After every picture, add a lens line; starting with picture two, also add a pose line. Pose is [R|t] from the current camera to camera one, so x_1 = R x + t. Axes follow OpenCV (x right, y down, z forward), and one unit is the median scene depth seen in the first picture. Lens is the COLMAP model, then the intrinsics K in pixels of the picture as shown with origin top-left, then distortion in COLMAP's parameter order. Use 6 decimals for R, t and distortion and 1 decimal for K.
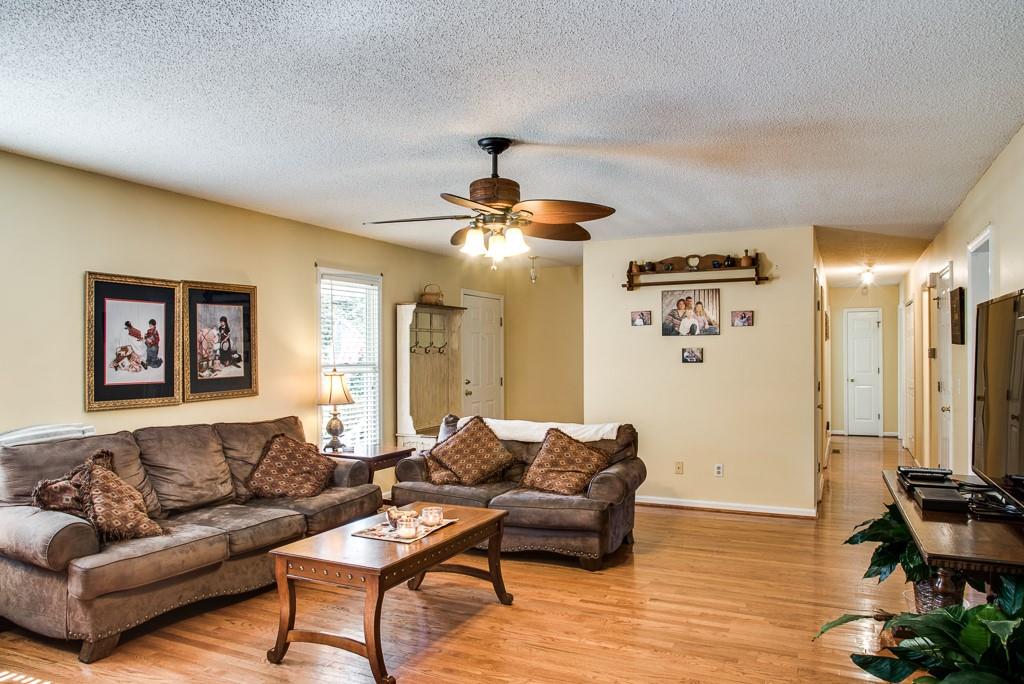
lens RADIAL K [[698.7, 0, 502.9], [0, 698.7, 354.9], [0, 0, 1]] dist [-0.077970, 0.049018]
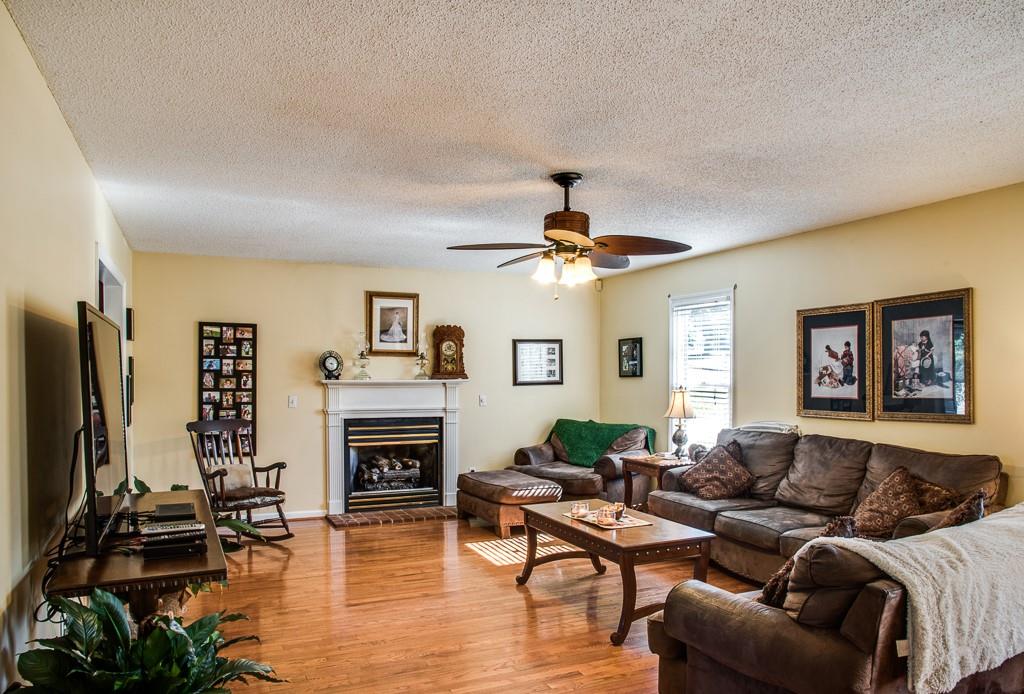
lens RADIAL K [[701.9, 0, 510.7], [0, 701.9, 384.7], [0, 0, 1]] dist [-0.063454, 0.067904]
pose [[-0.640290, 0.012879, -0.768026, 0.695664], [0.003025, 0.999894, 0.014246, 0.000689], [0.768128, 0.006798, -0.640261, 1.281509]]
